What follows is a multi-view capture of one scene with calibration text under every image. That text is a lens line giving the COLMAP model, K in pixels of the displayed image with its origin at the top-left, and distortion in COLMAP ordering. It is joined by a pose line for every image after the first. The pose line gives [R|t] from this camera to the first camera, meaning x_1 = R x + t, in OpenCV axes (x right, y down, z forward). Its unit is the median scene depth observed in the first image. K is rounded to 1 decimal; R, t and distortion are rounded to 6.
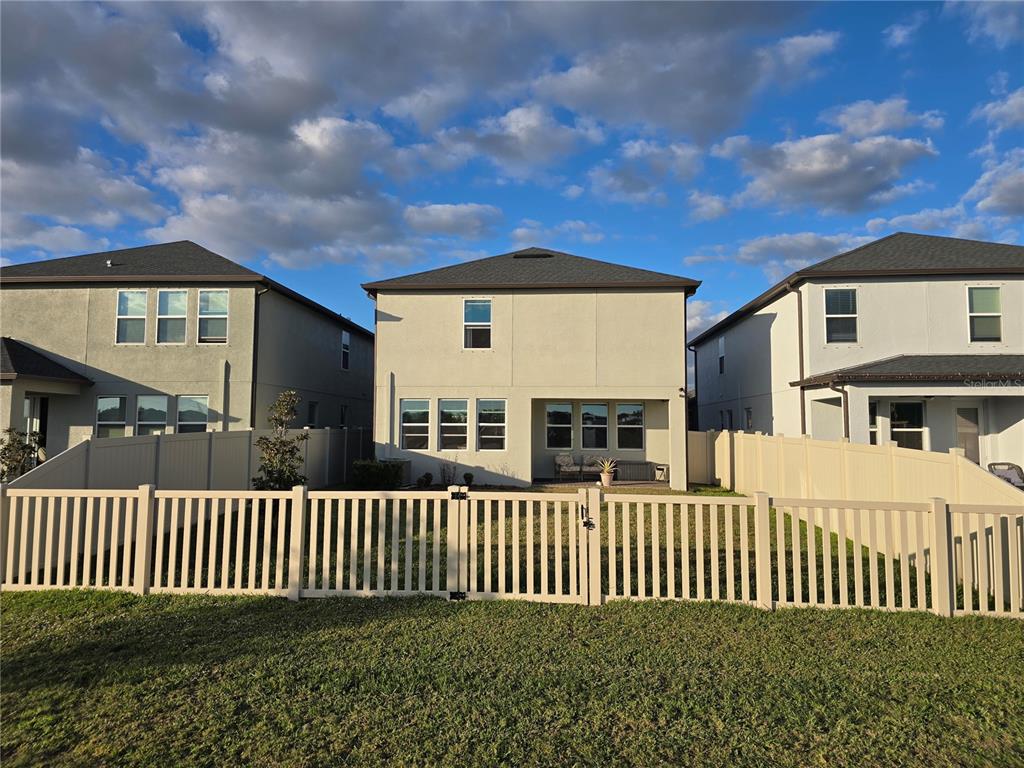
lens RADIAL K [[696.1, 0, 512.0], [0, 696.1, 384.0], [0, 0, 1]] dist [0.079747, -0.089805]
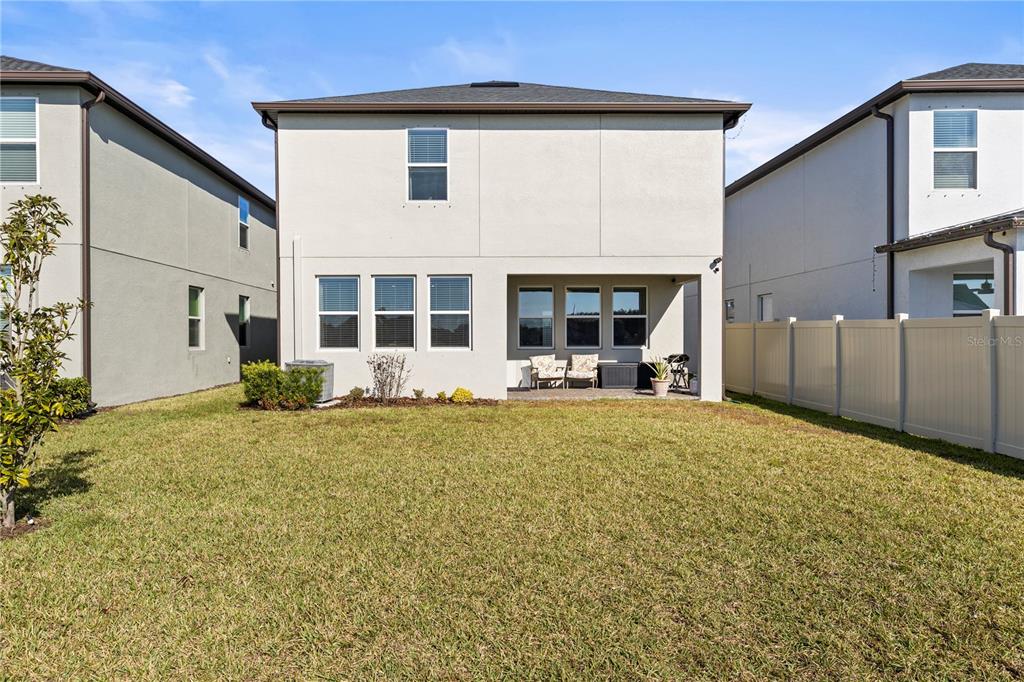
lens RADIAL K [[649.3, 0, 512.0], [0, 649.3, 341.0], [0, 0, 1]] dist [0.007677, 0.001374]
pose [[0.993053, -0.011920, 0.117062, -0.044370], [0.003104, 0.997163, 0.075203, 0.038501], [-0.117626, -0.074317, 0.990273, 0.351144]]
